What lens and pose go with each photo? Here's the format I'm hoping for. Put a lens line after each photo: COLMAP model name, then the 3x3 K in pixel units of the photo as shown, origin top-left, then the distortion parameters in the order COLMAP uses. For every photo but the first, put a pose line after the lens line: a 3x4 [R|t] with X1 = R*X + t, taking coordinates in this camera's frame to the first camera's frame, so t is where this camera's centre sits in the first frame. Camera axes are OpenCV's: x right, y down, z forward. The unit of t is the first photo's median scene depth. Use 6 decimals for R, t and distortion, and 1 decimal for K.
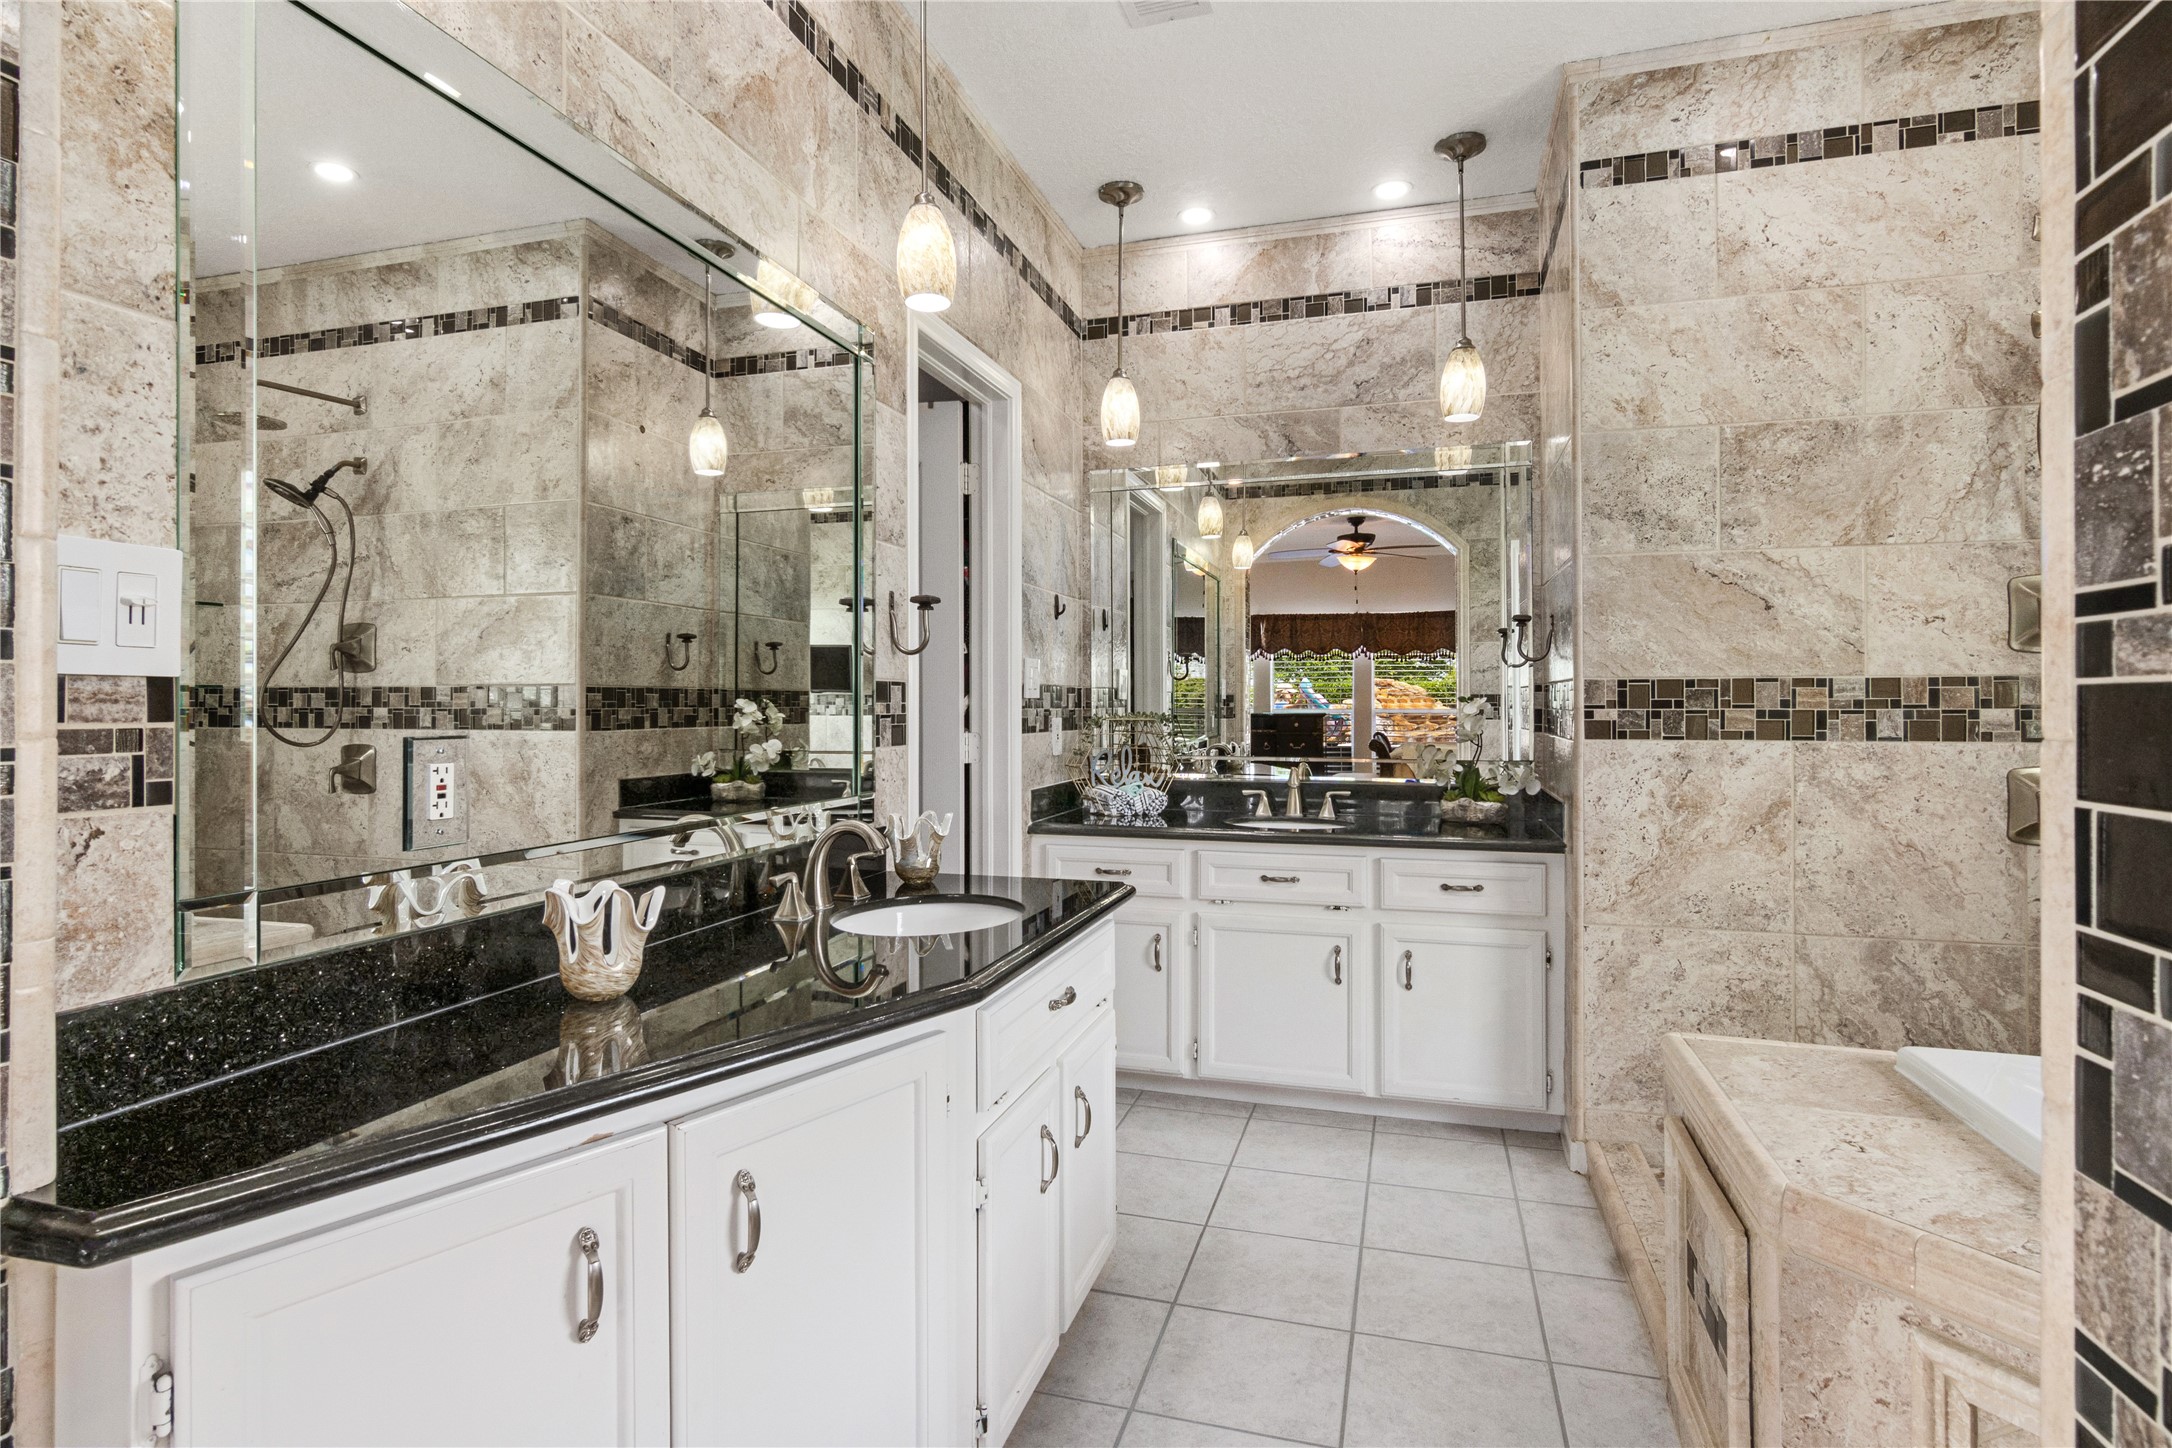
lens RADIAL K [[1151.4, 0, 1099.3], [0, 1151.4, 713.3], [0, 0, 1]] dist [-0.003638, 0.003537]
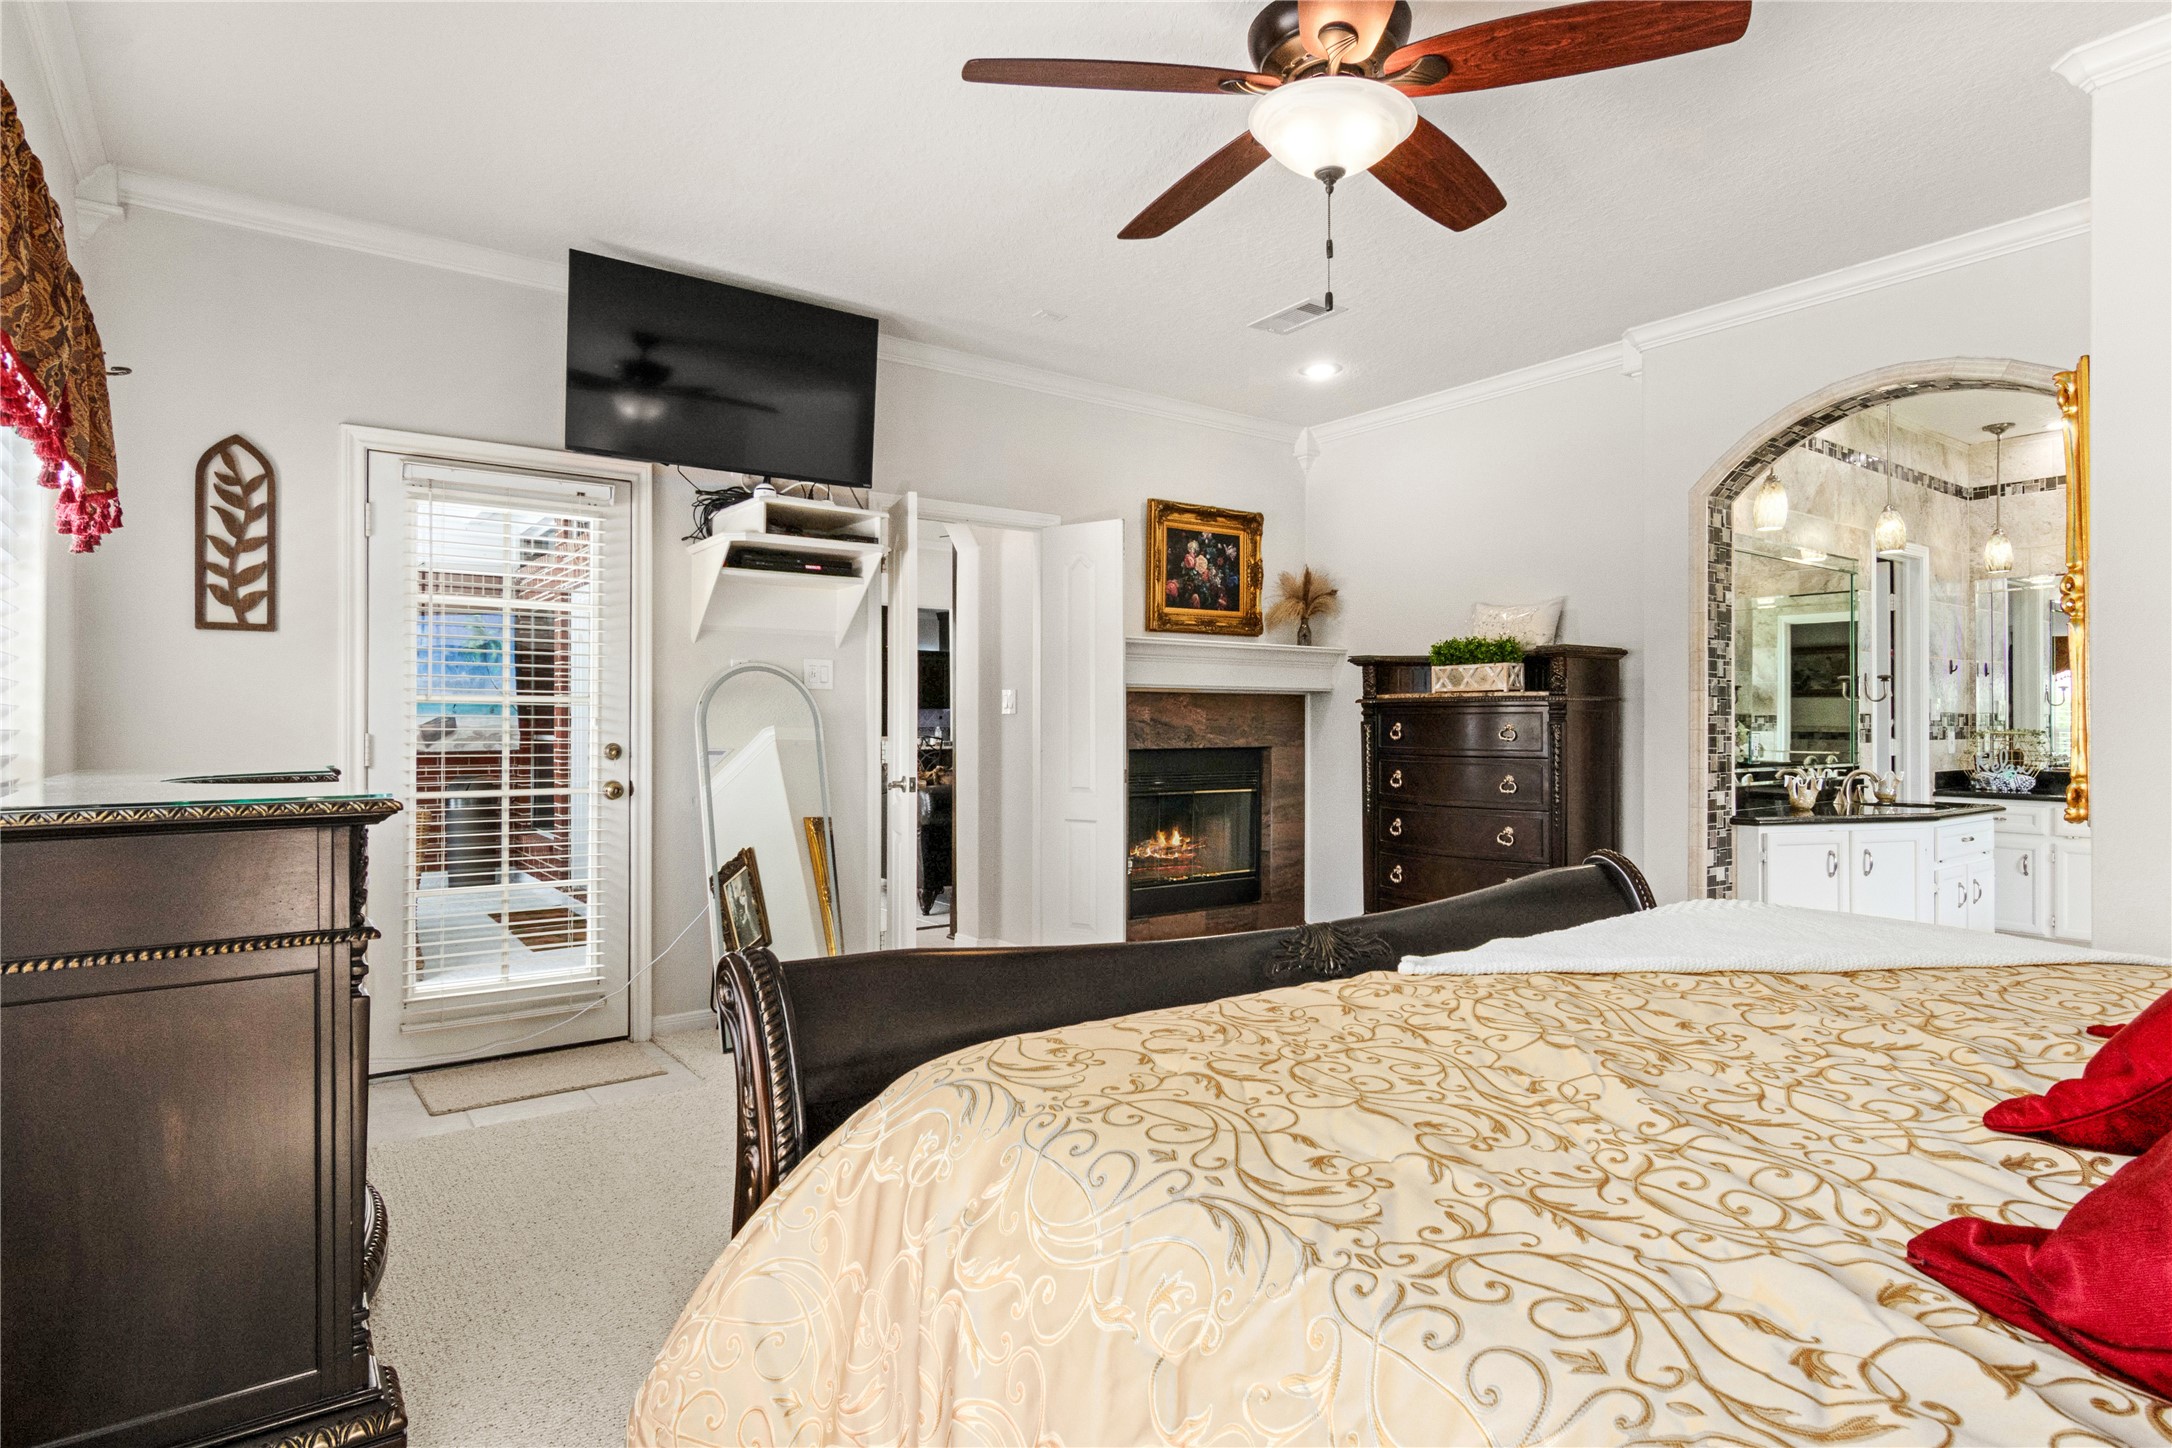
lens RADIAL K [[1151.4, 0, 1089.6], [0, 1151.4, 720.5], [0, 0, 1]] dist [-0.003638, 0.003537]
pose [[0.792356, -0.001197, -0.610057, -0.011063], [-0.003852, 0.999968, -0.006965, 0.004902], [0.610046, 0.007869, 0.792327, -1.403279]]
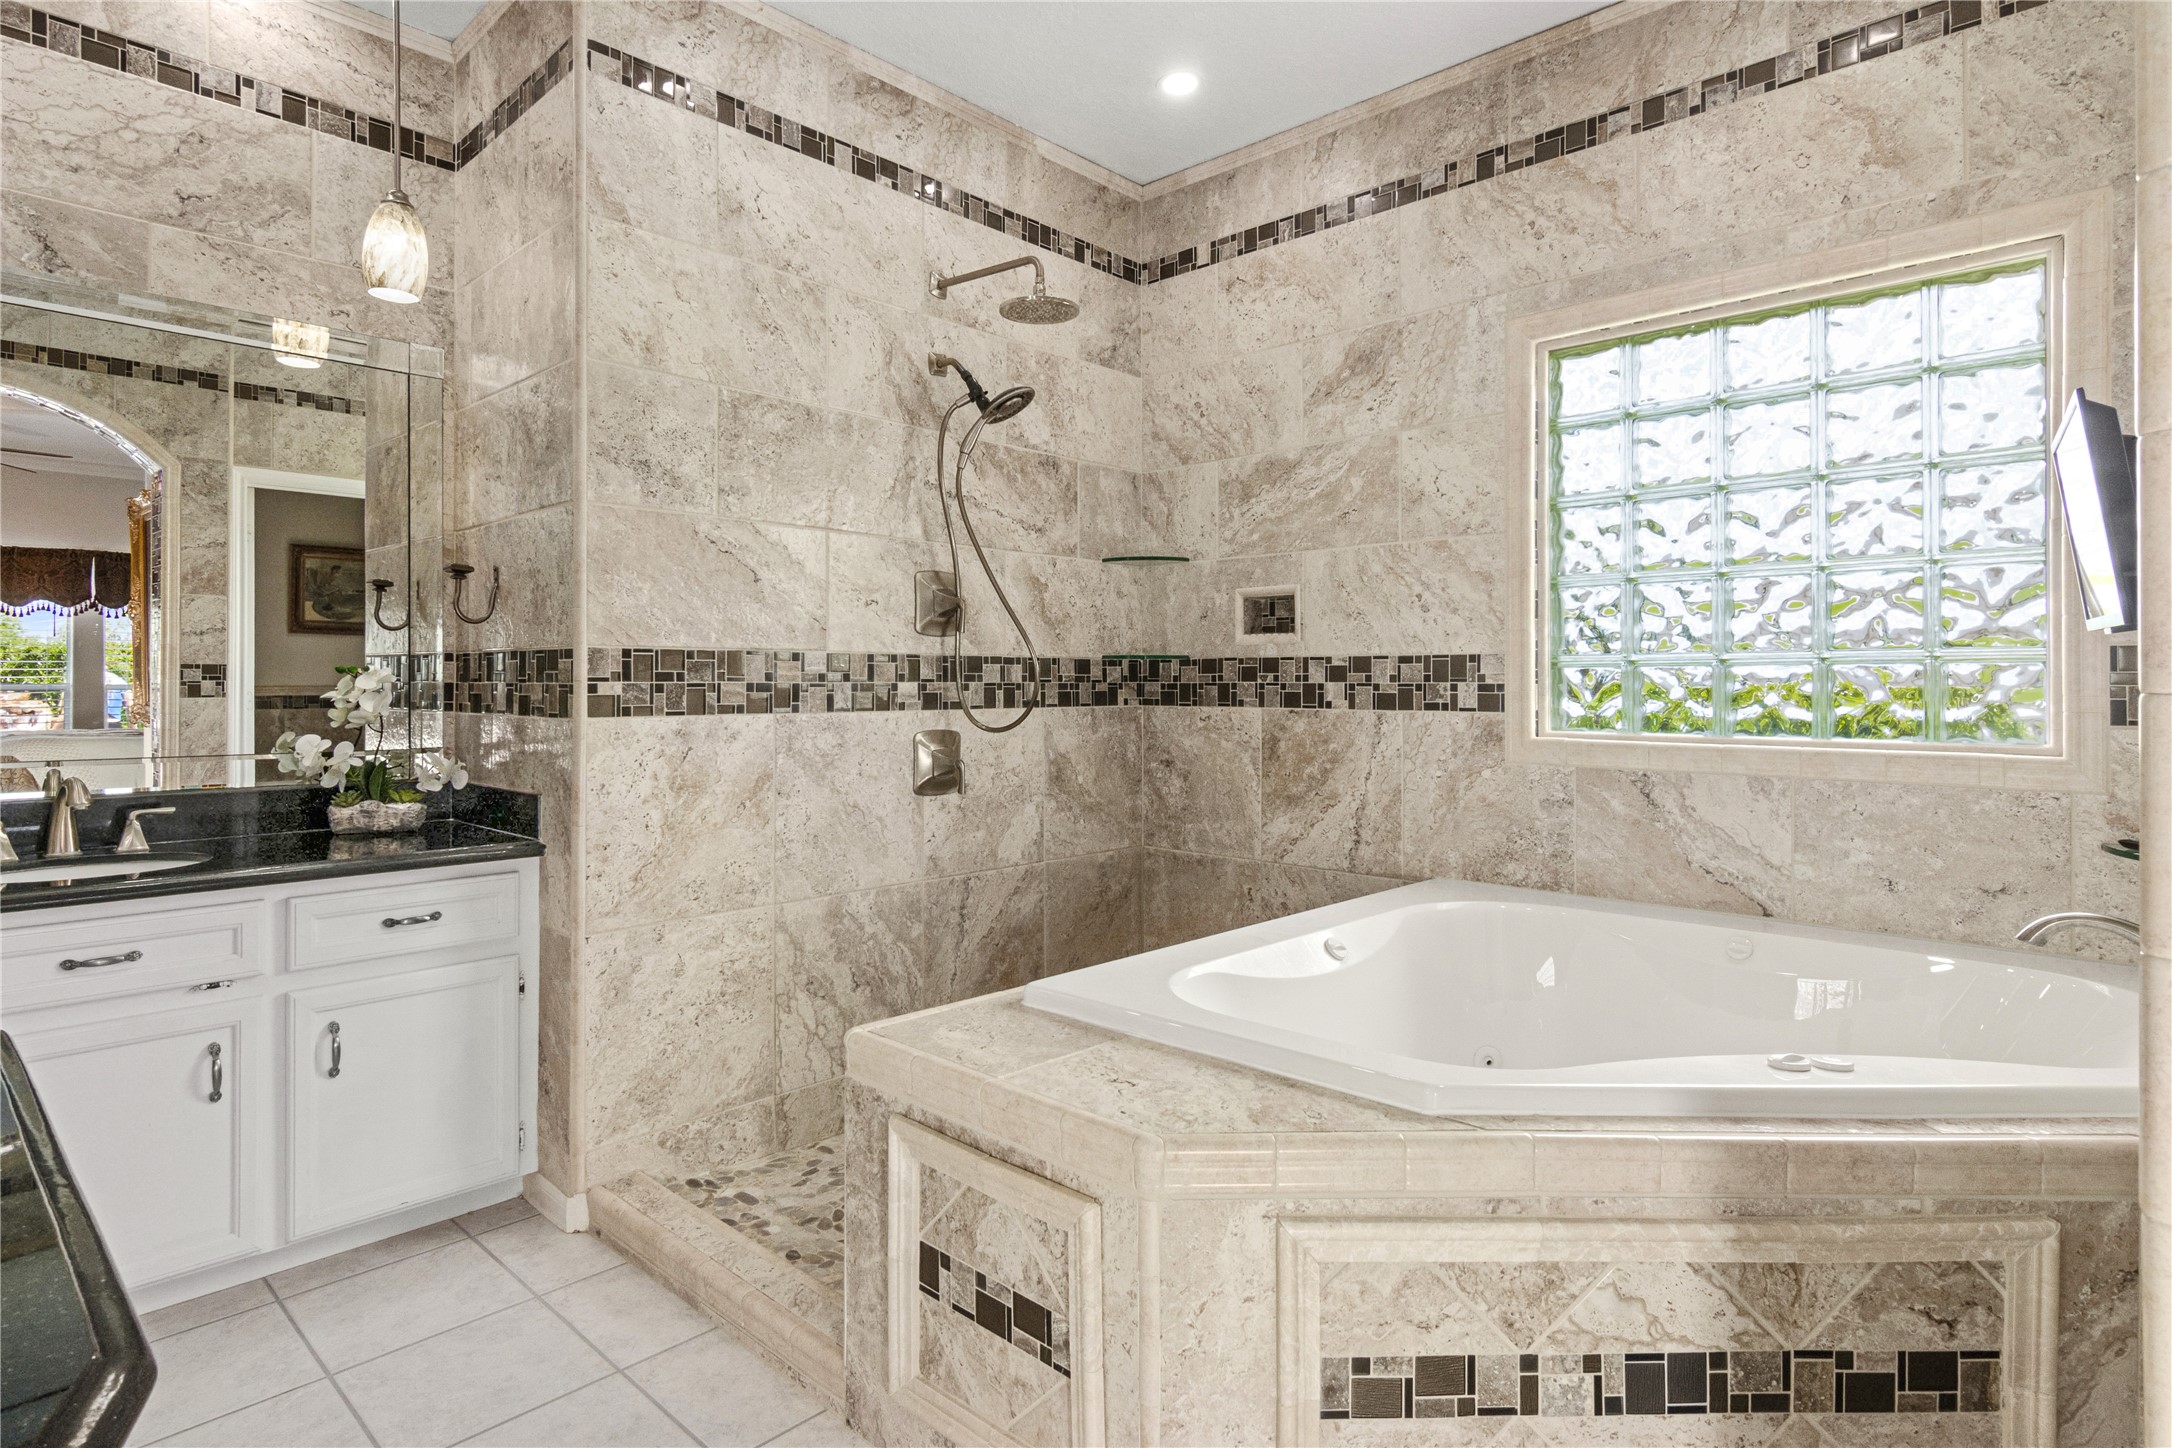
lens RADIAL K [[1151.4, 0, 1114.0], [0, 1151.4, 682.6], [0, 0, 1]] dist [-0.003638, 0.003537]
pose [[0.442964, 0.001238, 0.896539, -0.167782], [0.004391, 0.999984, -0.003550, 0.001420], [-0.896529, 0.005509, 0.442951, 0.274237]]
